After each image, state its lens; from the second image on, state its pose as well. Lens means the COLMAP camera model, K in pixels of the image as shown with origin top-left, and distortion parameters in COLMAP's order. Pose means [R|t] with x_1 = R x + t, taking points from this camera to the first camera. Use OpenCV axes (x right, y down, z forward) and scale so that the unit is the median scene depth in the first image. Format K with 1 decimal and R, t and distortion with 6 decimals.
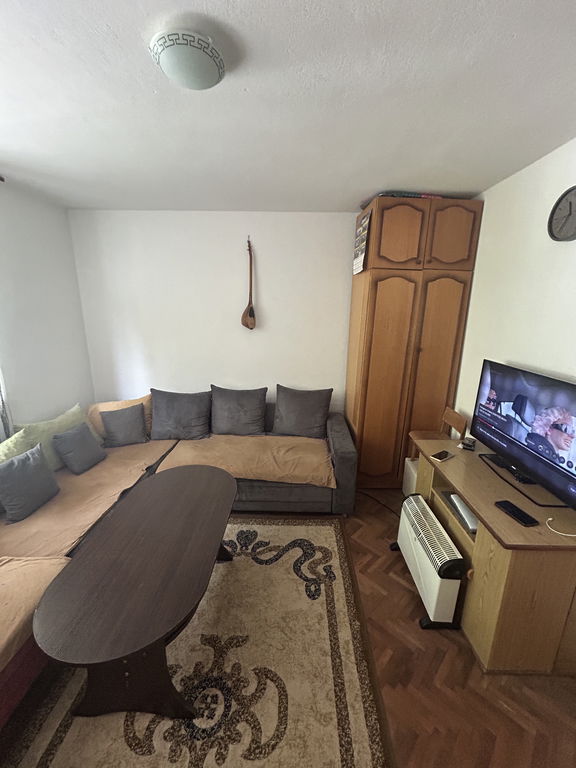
lens RADIAL K [[307.9, 0, 290.0], [0, 307.9, 385.8], [0, 0, 1]] dist [-0.000904, 0.000032]
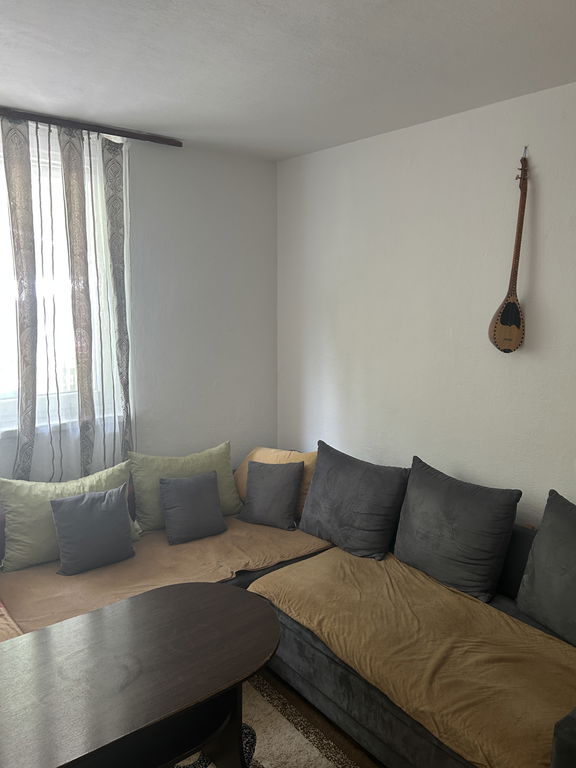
lens RADIAL K [[577.3, 0, 280.6], [0, 577.3, 378.3], [0, 0, 1]] dist [0.026446, -0.031865]
pose [[0.631504, 0.108418, -0.767756, 0.443399], [-0.184399, 0.982767, -0.012894, -0.108146], [0.753127, 0.149716, 0.640613, 0.326312]]
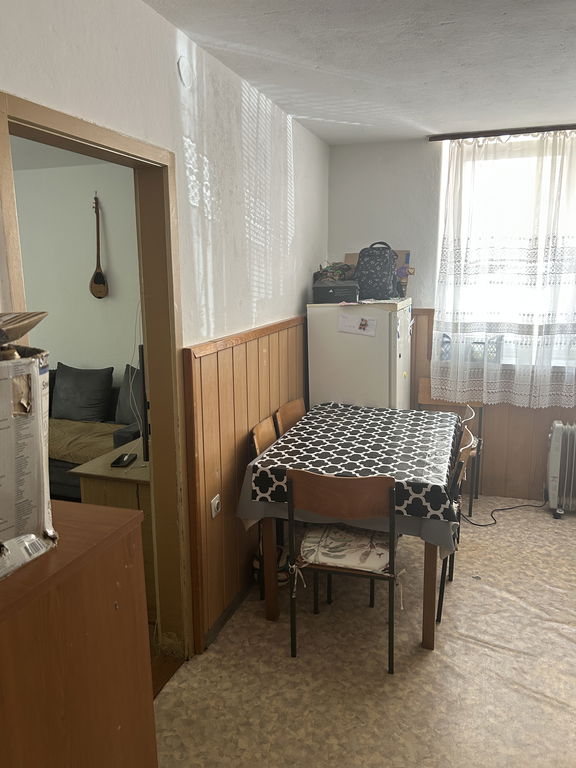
lens RADIAL K [[577.3, 0, 286.1], [0, 577.3, 386.7], [0, 0, 1]] dist [0.026446, -0.031865]
pose [[0.946204, 0.041373, -0.320916, 1.261044], [-0.059230, 0.997180, -0.046080, 0.147444], [0.318105, 0.062609, 0.945986, -0.476231]]
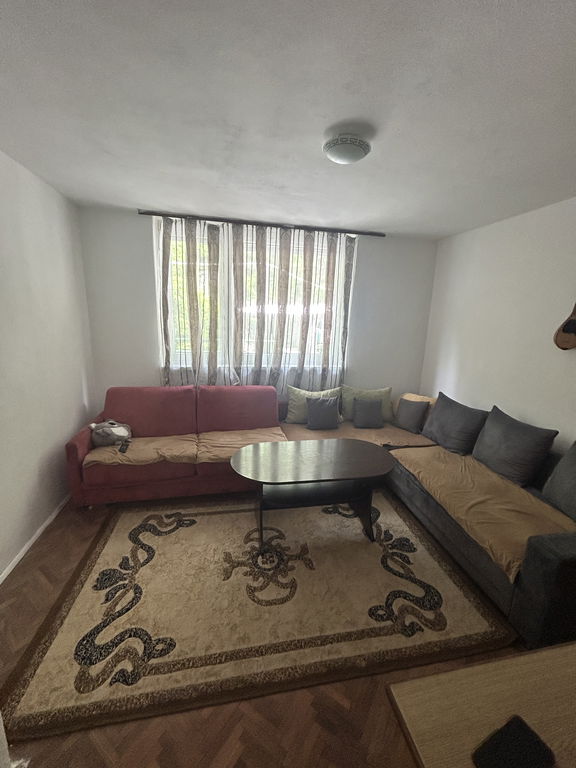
lens RADIAL K [[307.9, 0, 290.5], [0, 307.9, 385.5], [0, 0, 1]] dist [-0.000904, 0.000032]
pose [[0.209362, 0.222989, -0.952073, 0.651610], [-0.267801, 0.949501, 0.163497, -0.066298], [0.940452, 0.220736, 0.258506, 0.300734]]
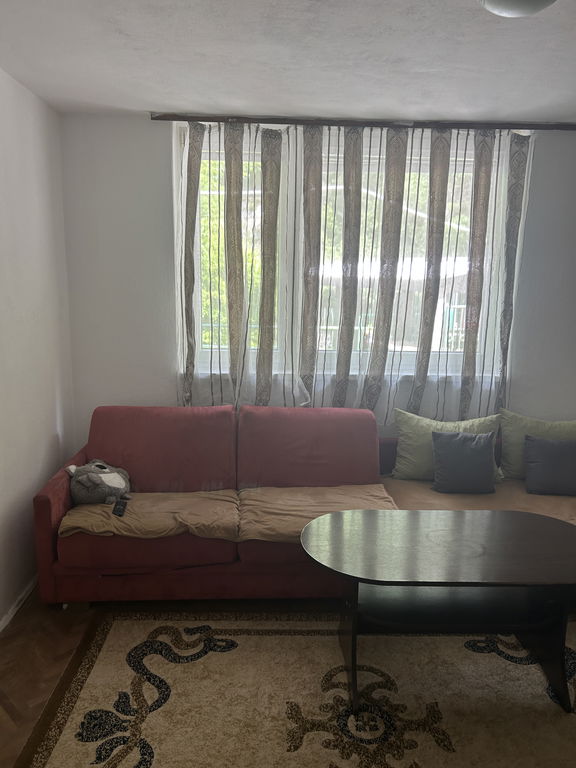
lens RADIAL K [[577.3, 0, 291.7], [0, 577.3, 382.4], [0, 0, 1]] dist [0.026446, -0.031865]
pose [[0.045432, 0.177679, -0.983039, 0.712467], [-0.255800, 0.953316, 0.160485, -0.059539], [0.965662, 0.244170, 0.088761, 0.247699]]
